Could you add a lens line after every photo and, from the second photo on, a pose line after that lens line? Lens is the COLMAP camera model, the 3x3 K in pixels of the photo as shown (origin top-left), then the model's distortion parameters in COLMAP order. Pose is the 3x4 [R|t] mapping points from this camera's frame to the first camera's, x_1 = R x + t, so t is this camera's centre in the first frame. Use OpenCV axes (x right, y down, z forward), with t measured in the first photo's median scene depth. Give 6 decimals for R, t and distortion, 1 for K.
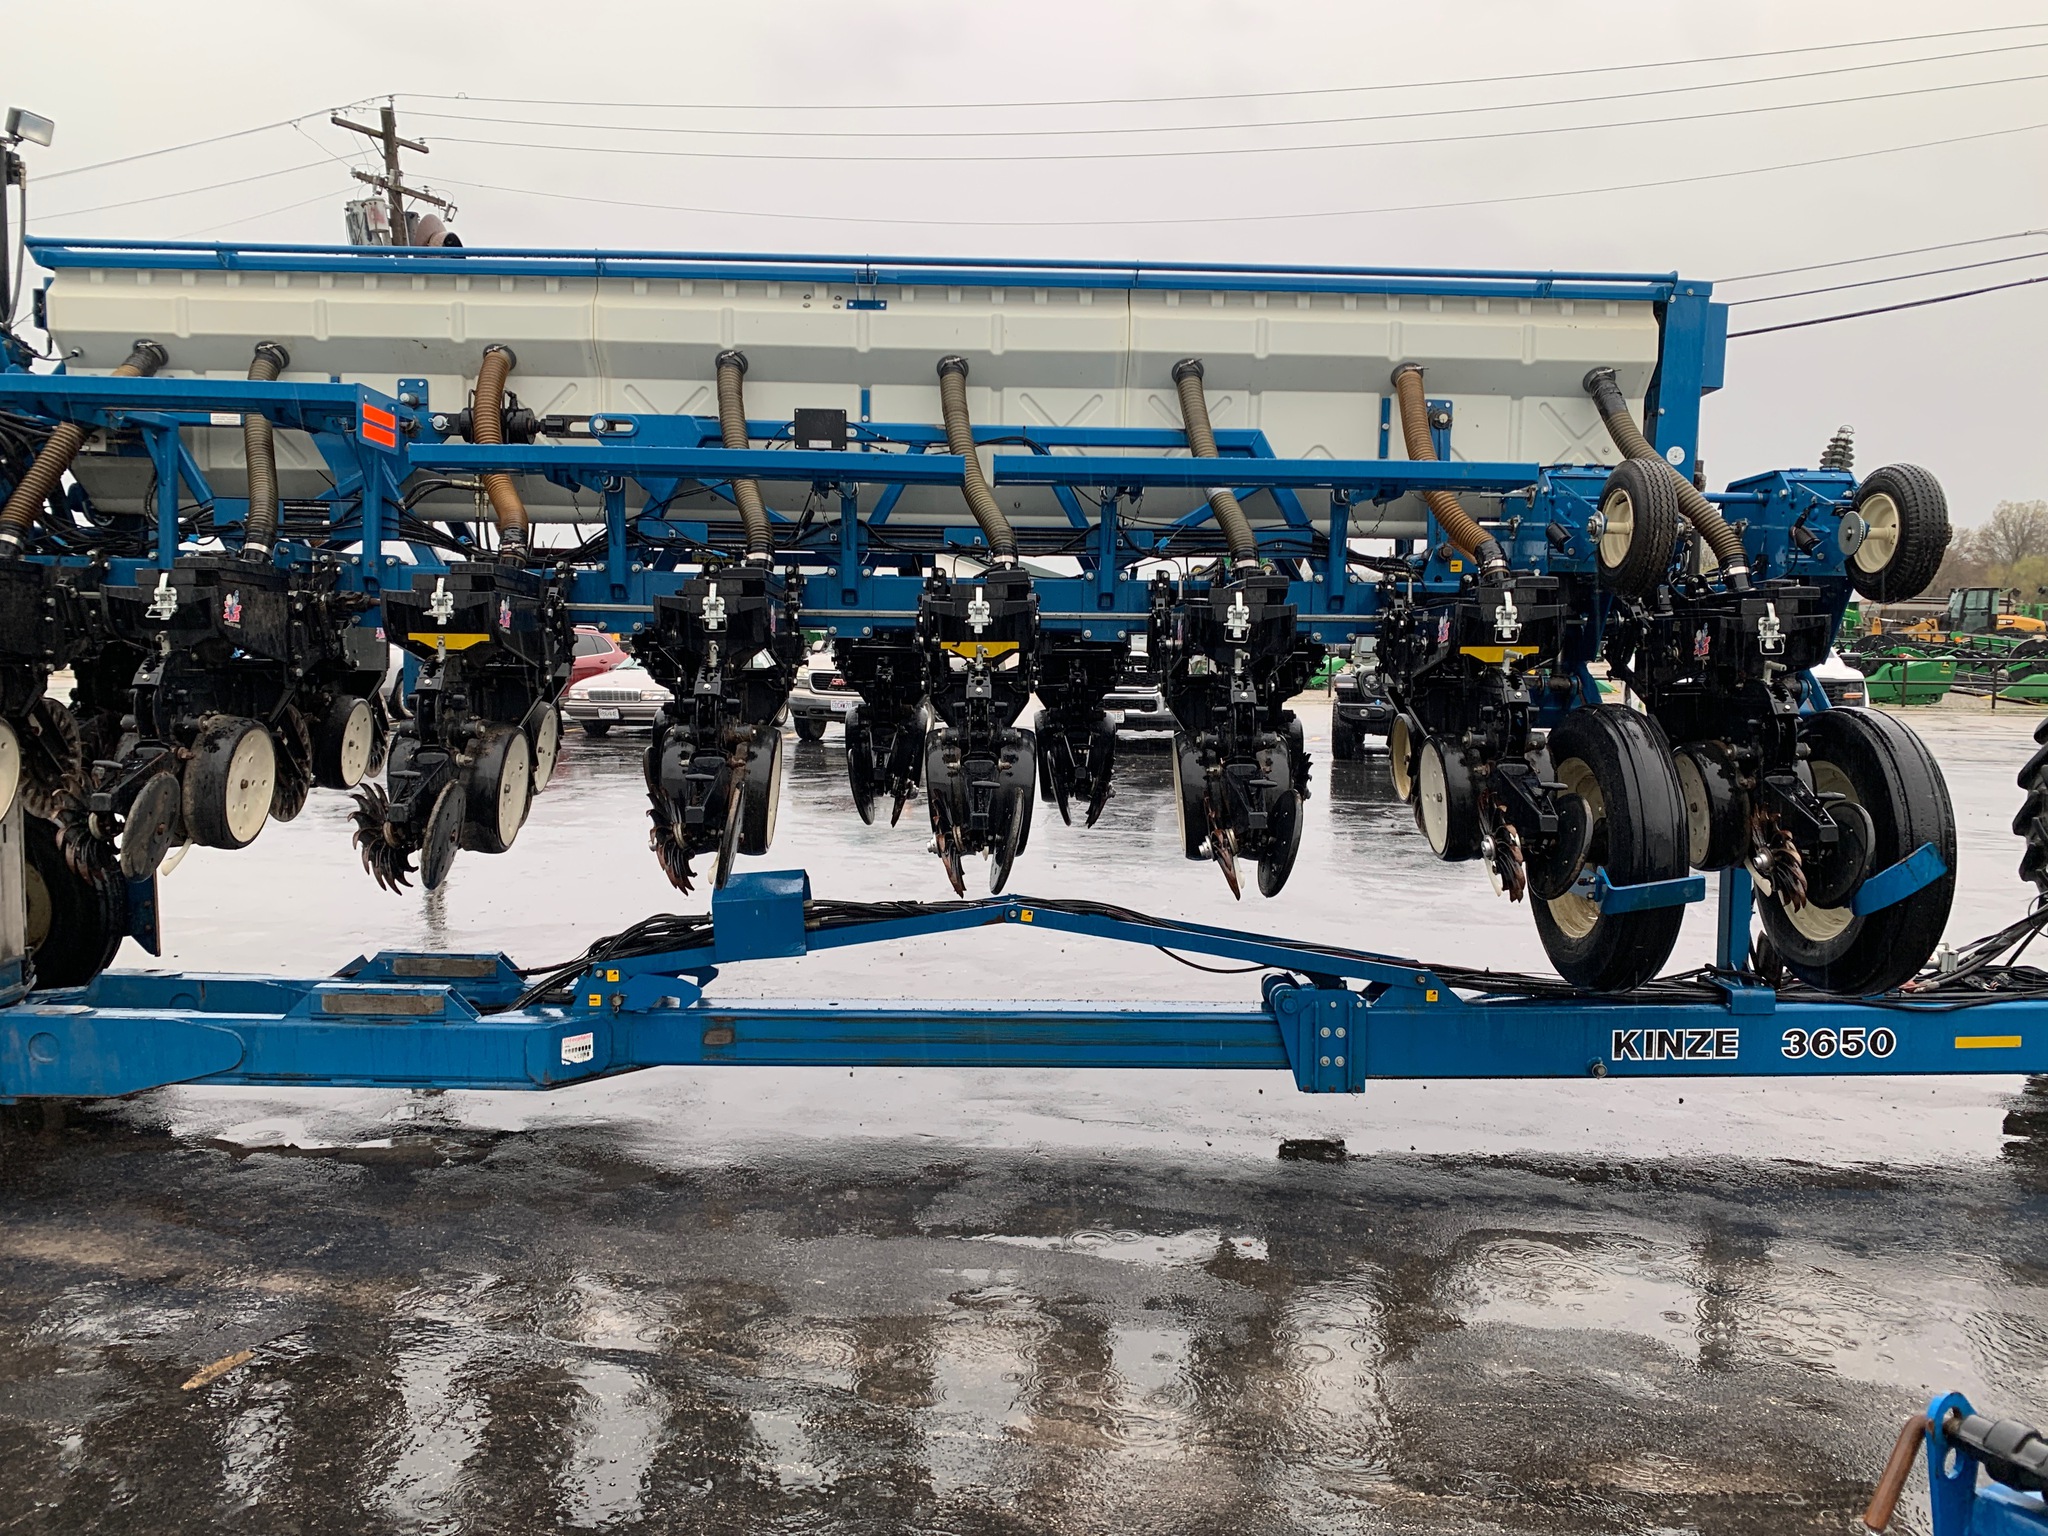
lens RADIAL K [[1631.2, 0, 1017.5], [0, 1631.2, 767.9], [0, 0, 1]] dist [0.006367, 0.005547]
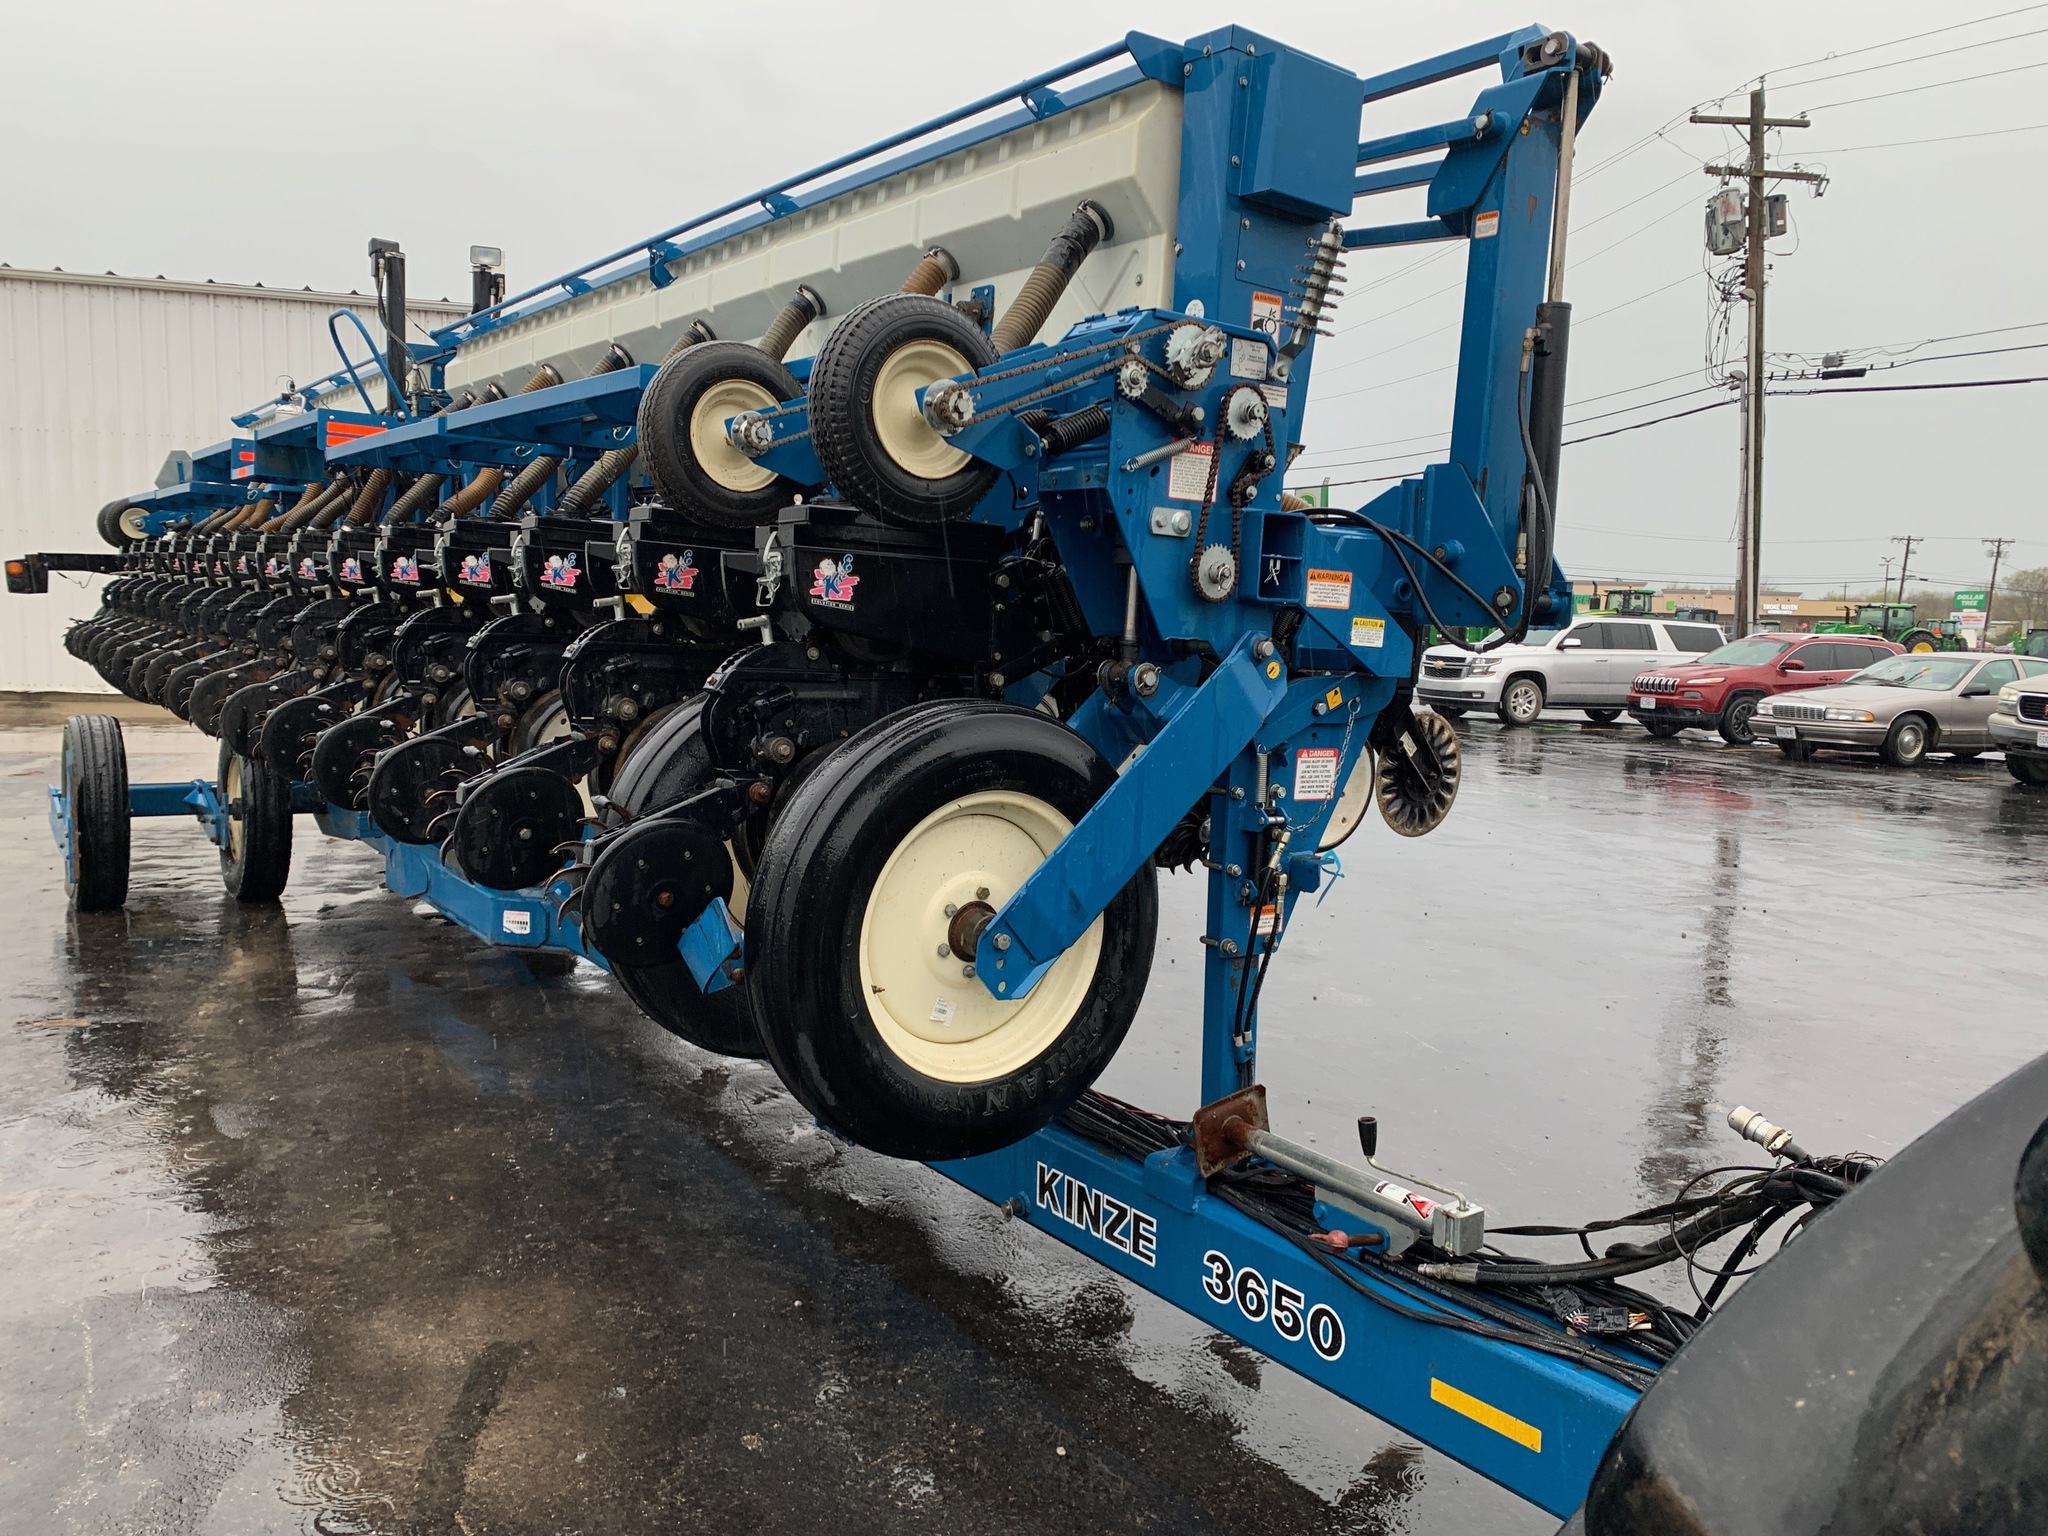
lens RADIAL K [[1631.2, 0, 1017.5], [0, 1631.2, 767.9], [0, 0, 1]] dist [0.006367, 0.005547]
pose [[0.524349, 0.089265, -0.846812, 0.921412], [-0.100375, 0.994036, 0.042632, -0.033055], [0.845567, 0.062645, 0.530182, 0.611226]]
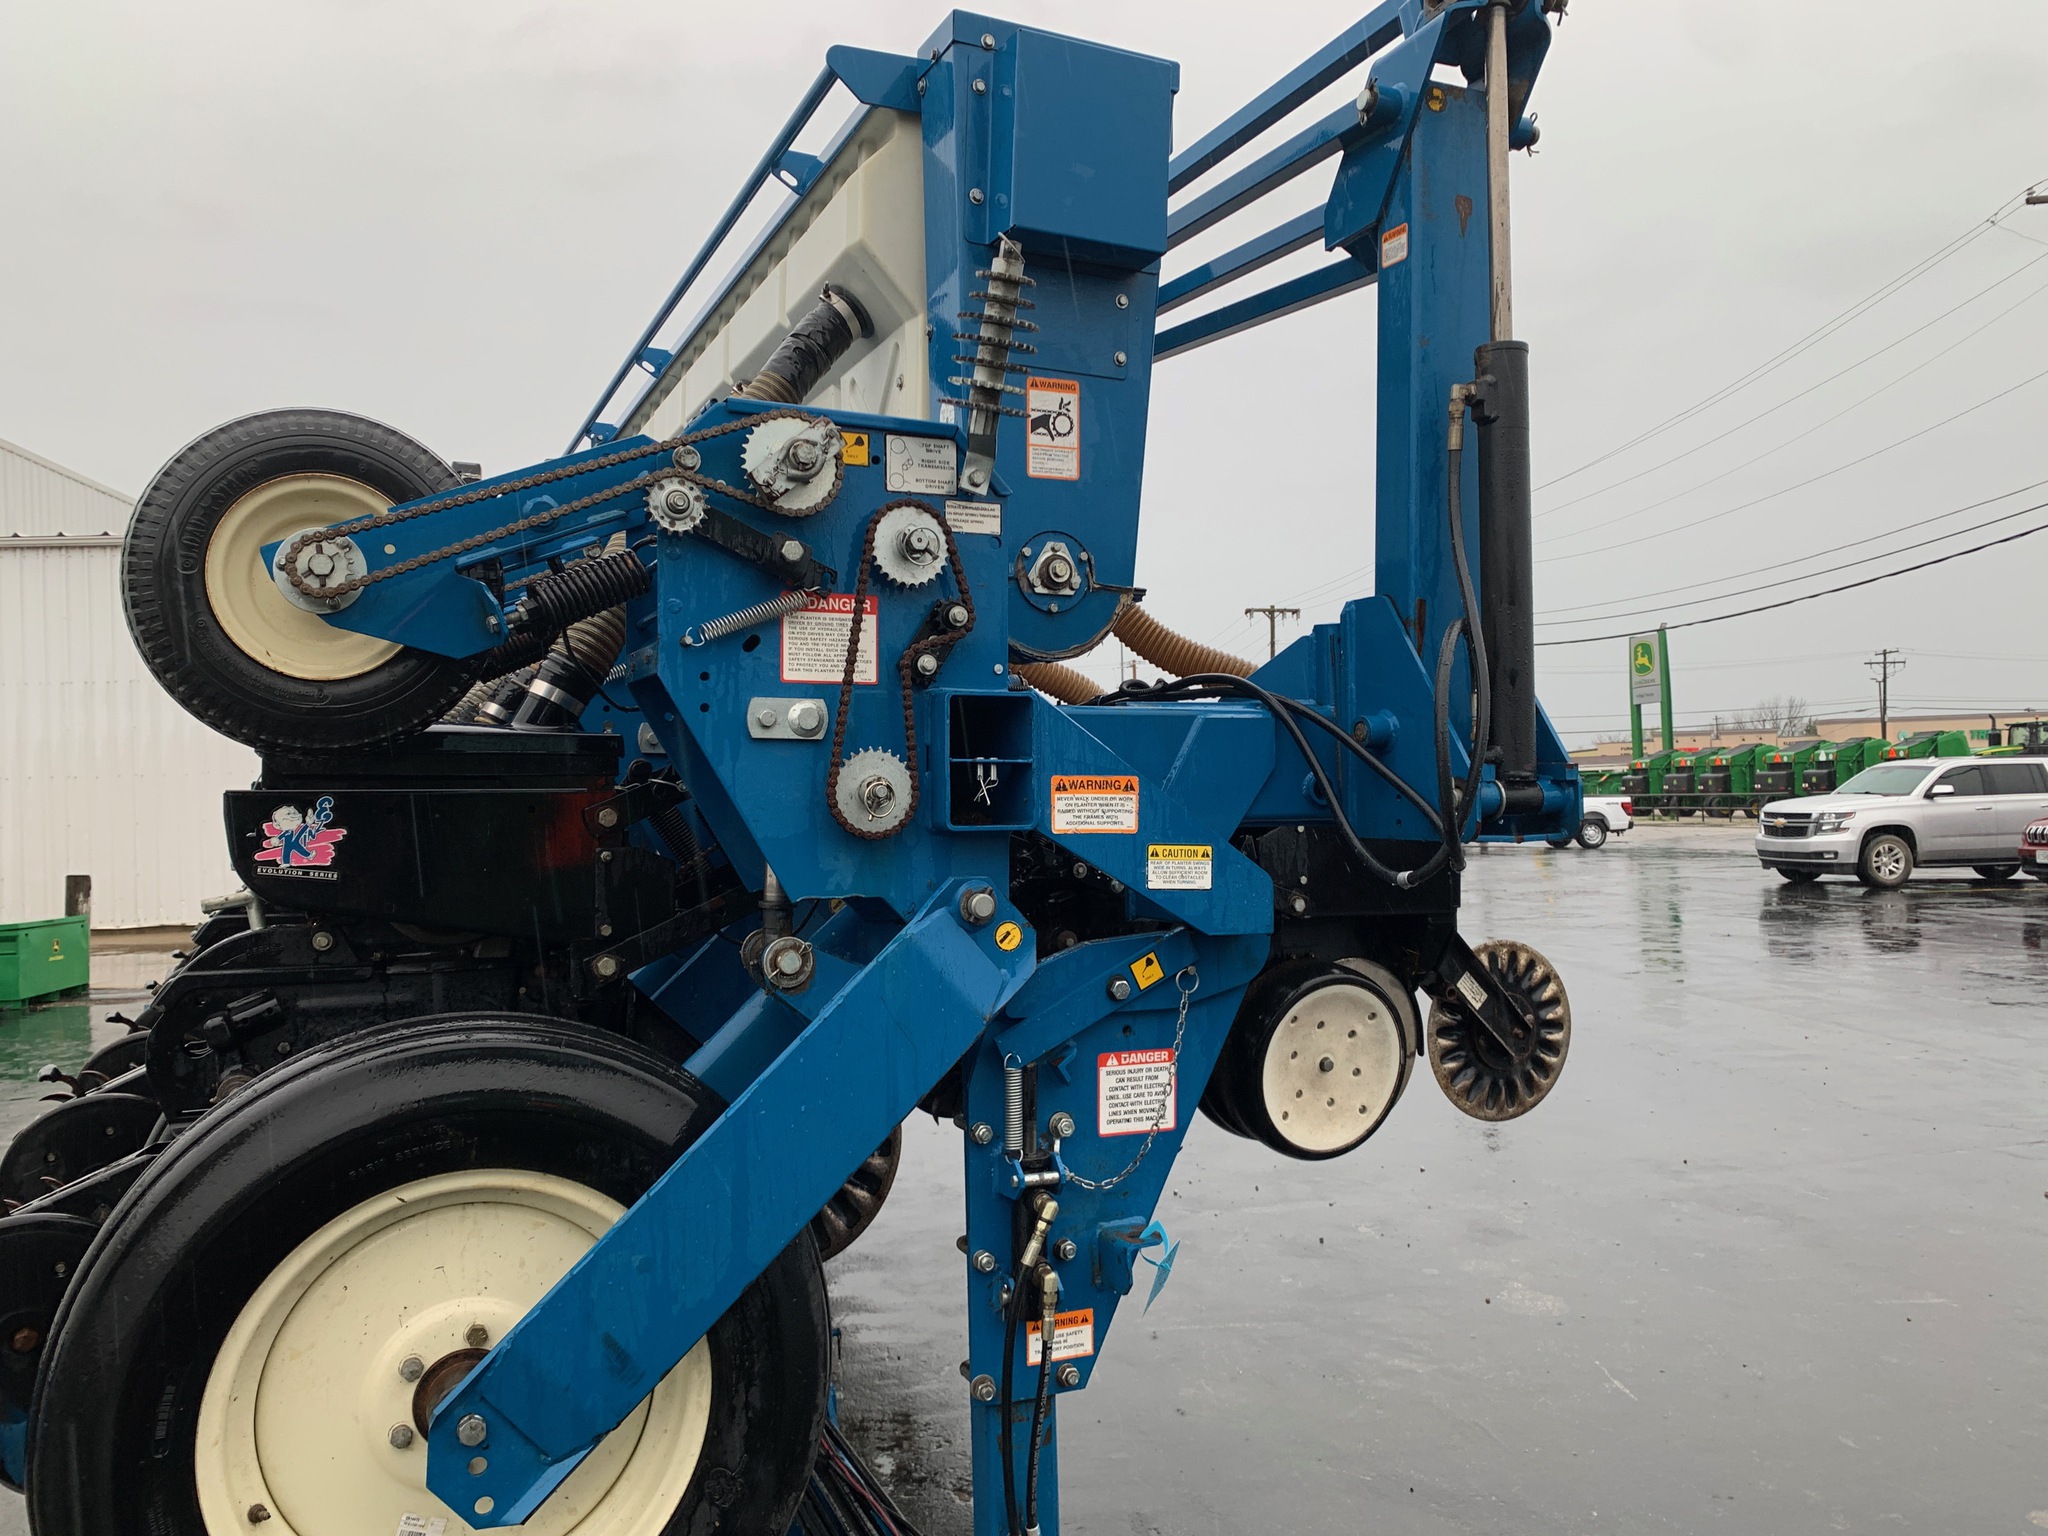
lens RADIAL K [[1581.6, 0, 991.7], [0, 1581.6, 704.1], [0, 0, 1]] dist [0.109323, -0.180191]
pose [[0.317389, -0.063825, -0.946145, 0.814311], [-0.057856, 0.994571, -0.086500, -0.073164], [0.946529, 0.082194, 0.311973, 0.874944]]
